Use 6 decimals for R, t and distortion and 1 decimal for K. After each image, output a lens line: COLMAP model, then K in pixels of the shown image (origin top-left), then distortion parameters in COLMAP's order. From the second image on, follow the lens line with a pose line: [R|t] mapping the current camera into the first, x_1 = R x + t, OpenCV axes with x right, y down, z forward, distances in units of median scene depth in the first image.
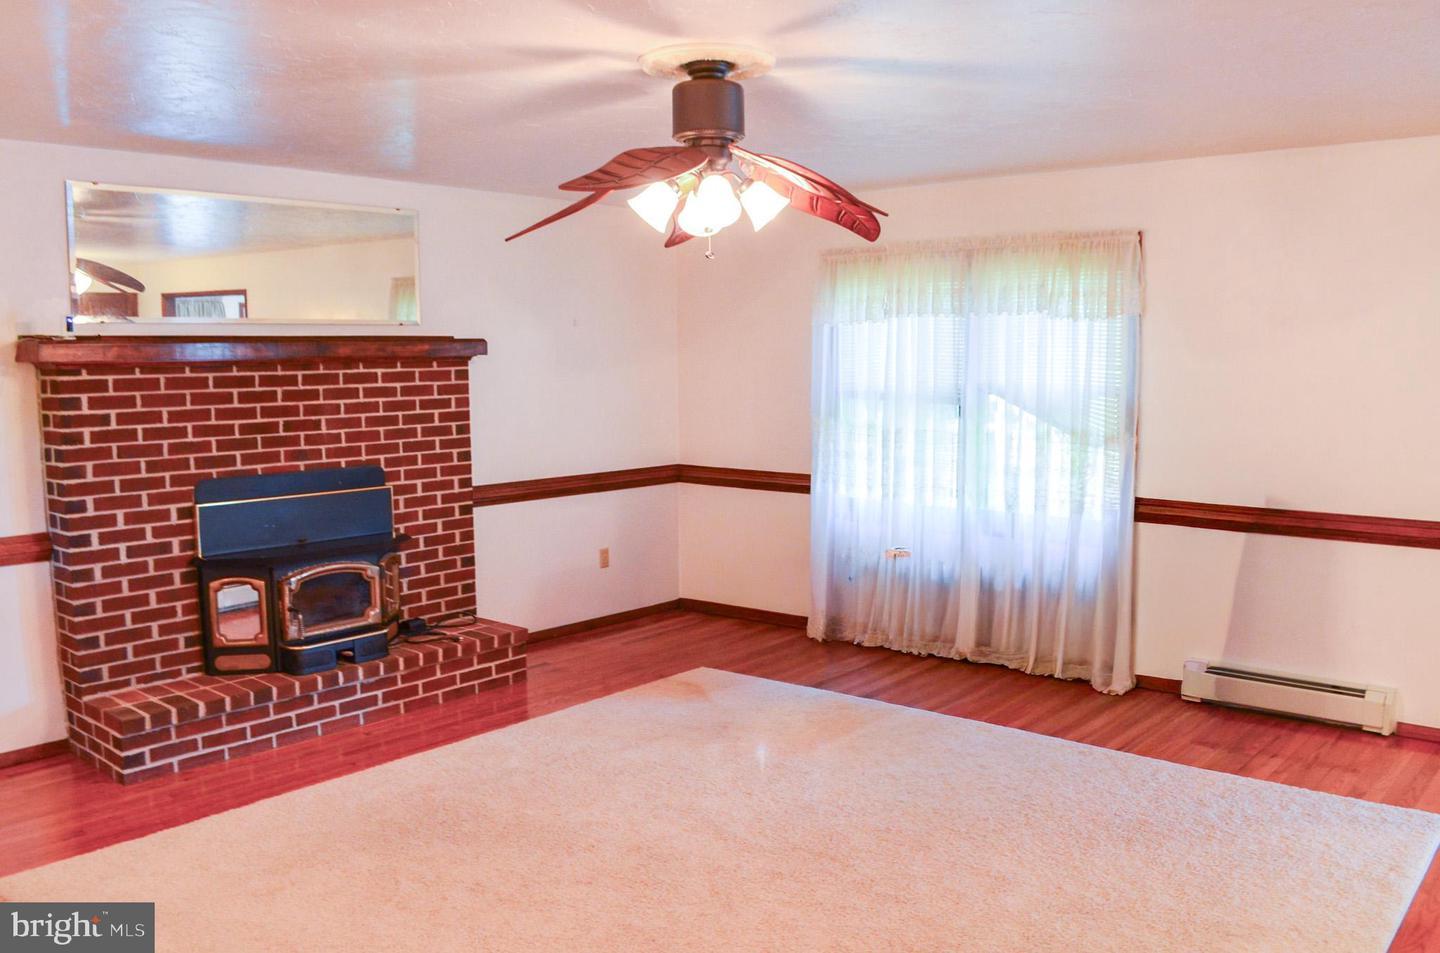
lens RADIAL K [[1168.6, 0, 741.0], [0, 1168.6, 484.8], [0, 0, 1]] dist [-0.085233, 0.002264]
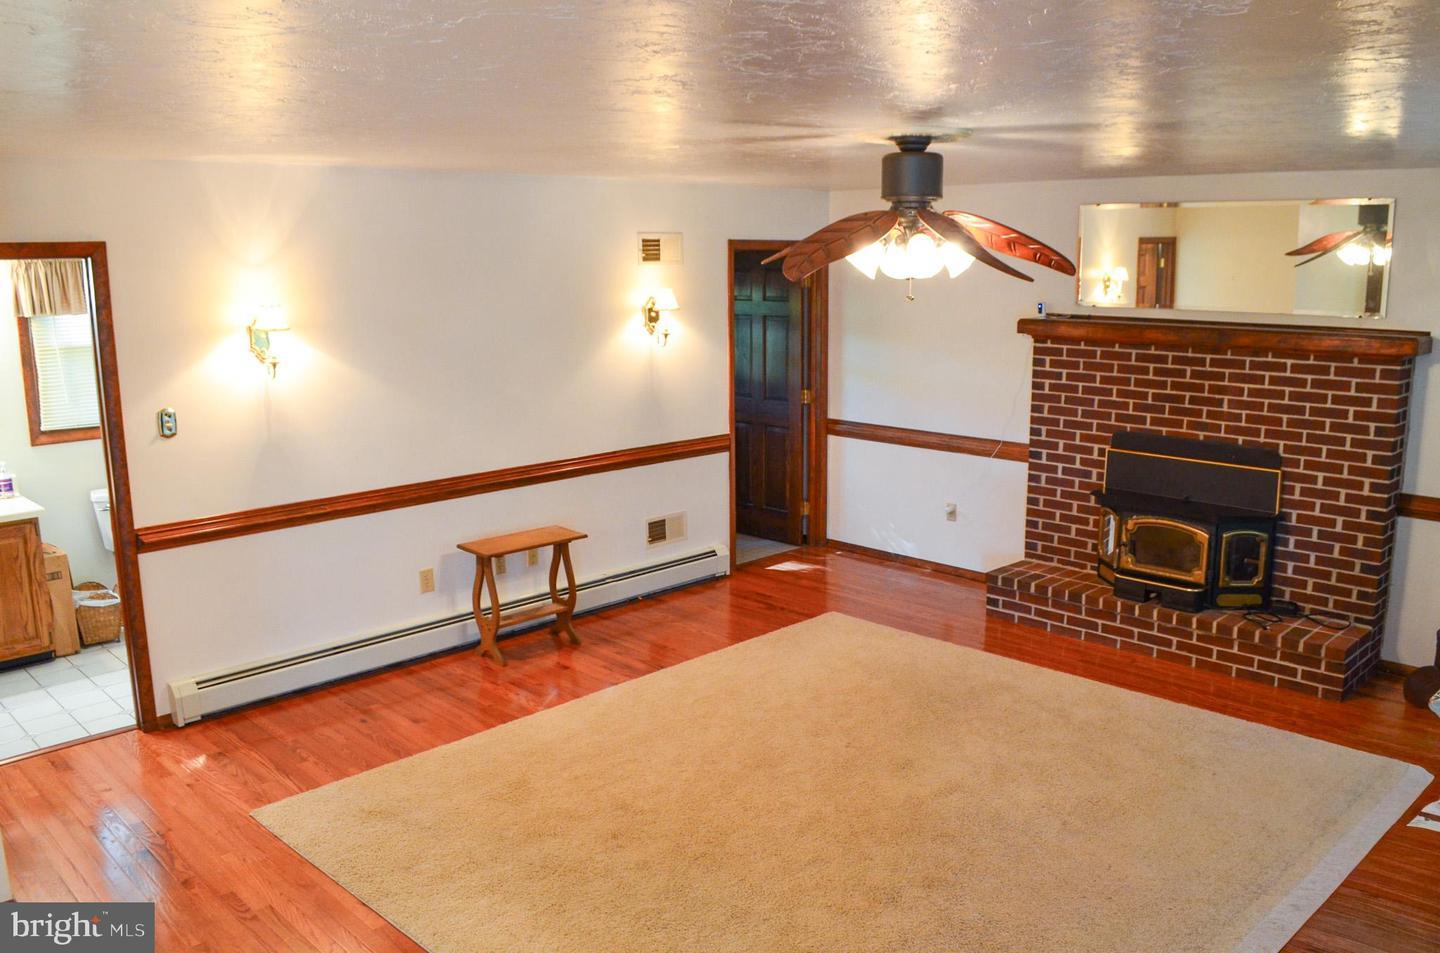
lens RADIAL K [[1152.5, 0, 740.4], [0, 1152.5, 485.3], [0, 0, 1]] dist [-0.079720, 0.007933]
pose [[-0.071416, 0.207621, -0.975599, 0.791631], [-0.102234, 0.971422, 0.214215, -0.167638], [0.992193, 0.115038, -0.048149, 0.604393]]
